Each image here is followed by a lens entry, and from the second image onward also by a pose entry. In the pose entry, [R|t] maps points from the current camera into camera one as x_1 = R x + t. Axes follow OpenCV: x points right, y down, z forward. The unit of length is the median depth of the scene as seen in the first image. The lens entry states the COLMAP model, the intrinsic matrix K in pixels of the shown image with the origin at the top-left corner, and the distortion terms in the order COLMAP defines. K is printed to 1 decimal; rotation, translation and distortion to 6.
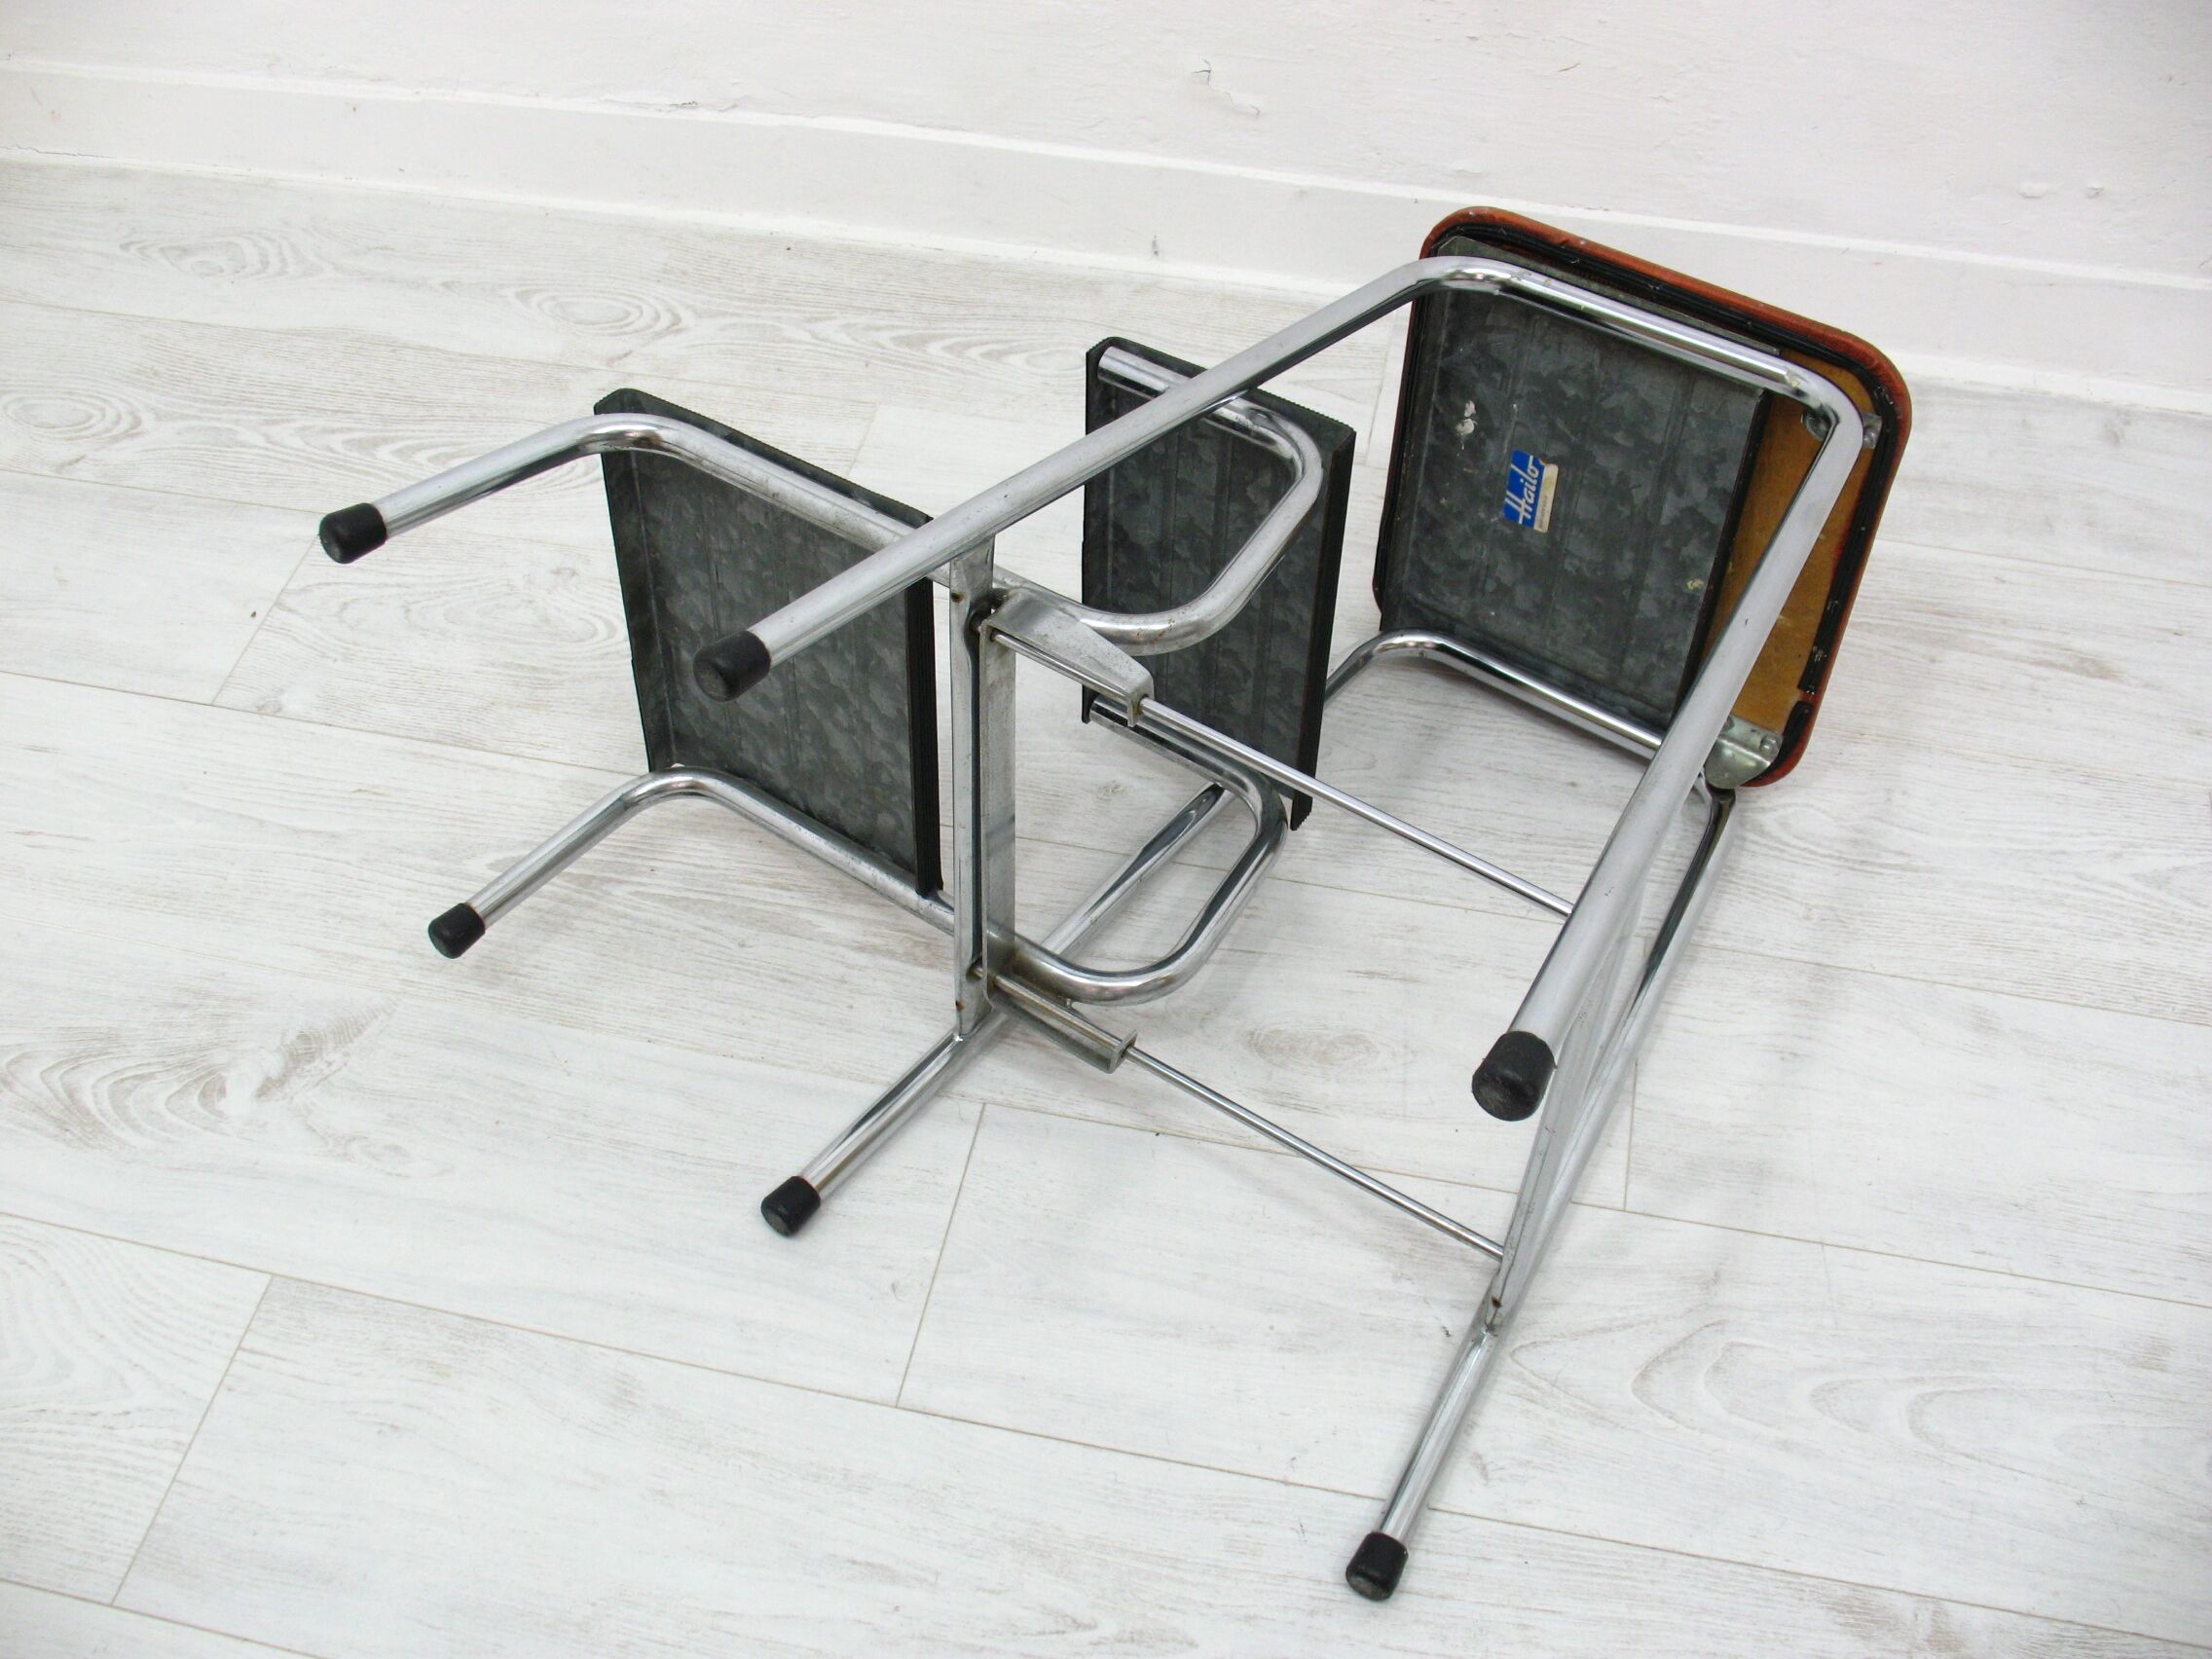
lens RADIAL K [[2296.2, 0, 1097.8], [0, 2296.2, 812.6], [0, 0, 1]] dist [-0.115153, 0.000000]
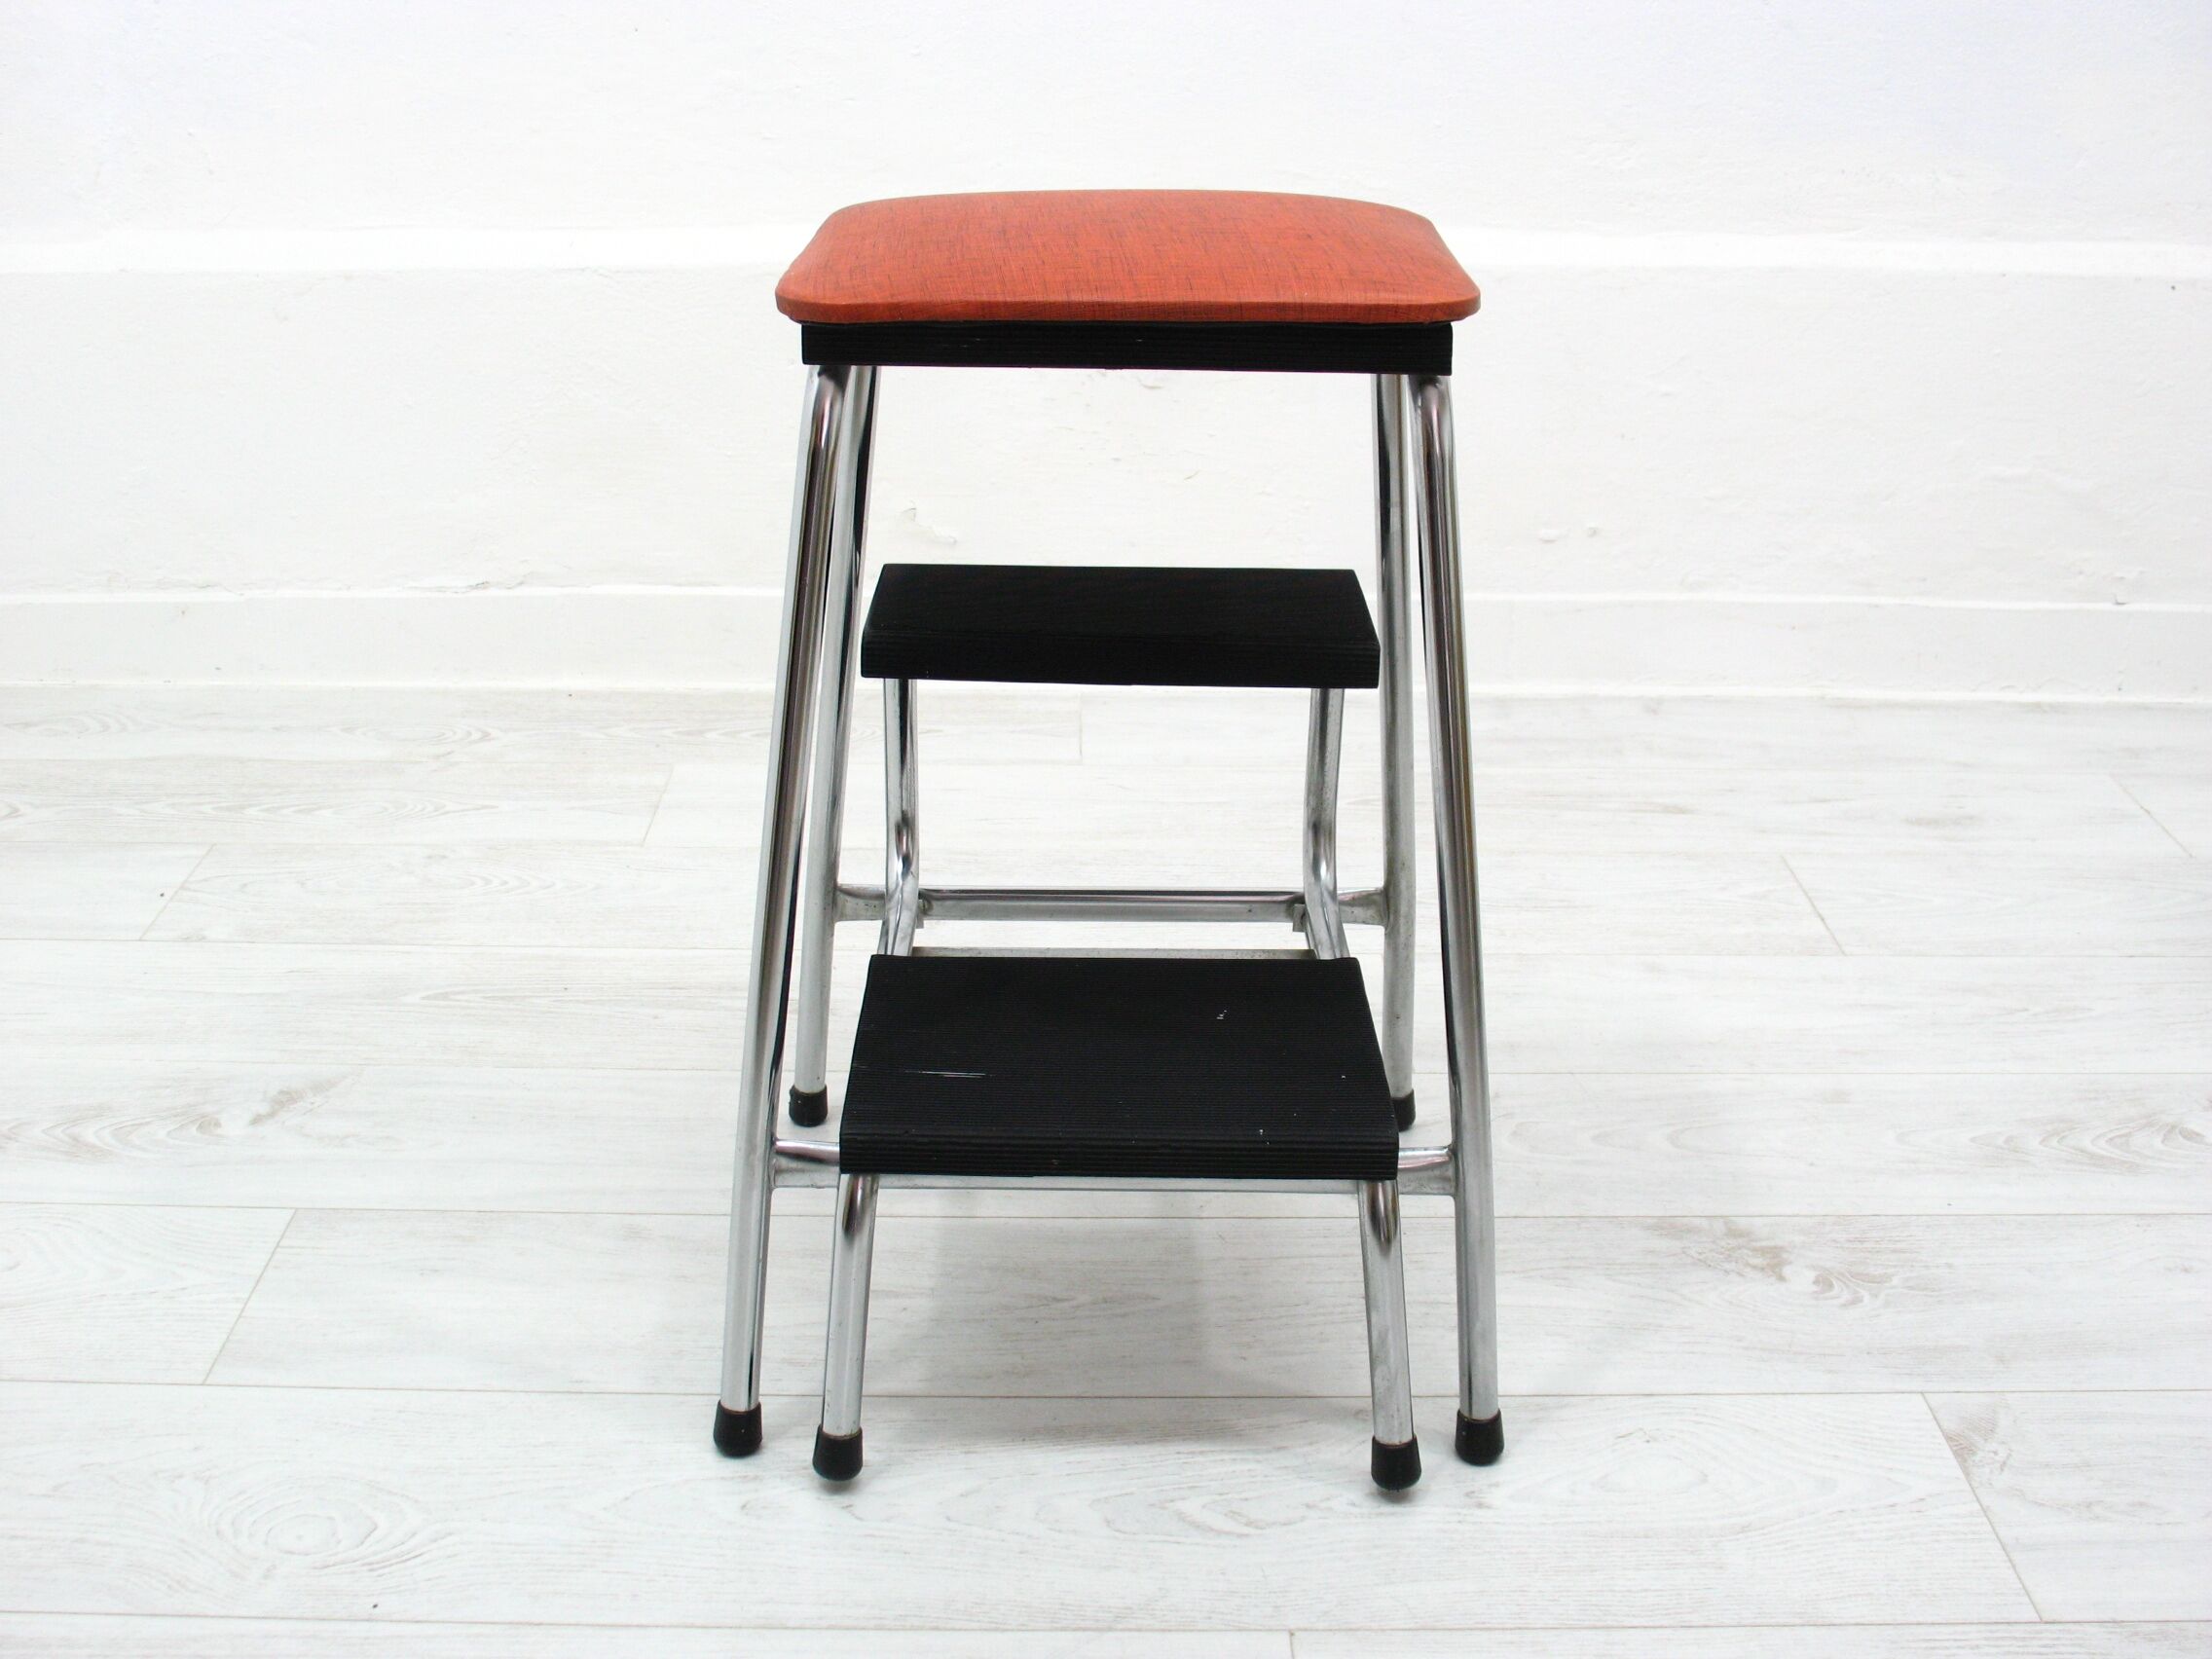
lens RADIAL K [[2572.2, 0, 1103.8], [0, 2572.2, 833.9], [0, 0, 1]] dist [-0.106151, 0.000000]
pose [[0.974287, -0.066411, 0.215300, -0.186986], [0.156911, 0.885746, -0.436845, 0.528602], [-0.161689, 0.459395, 0.873391, -0.214301]]
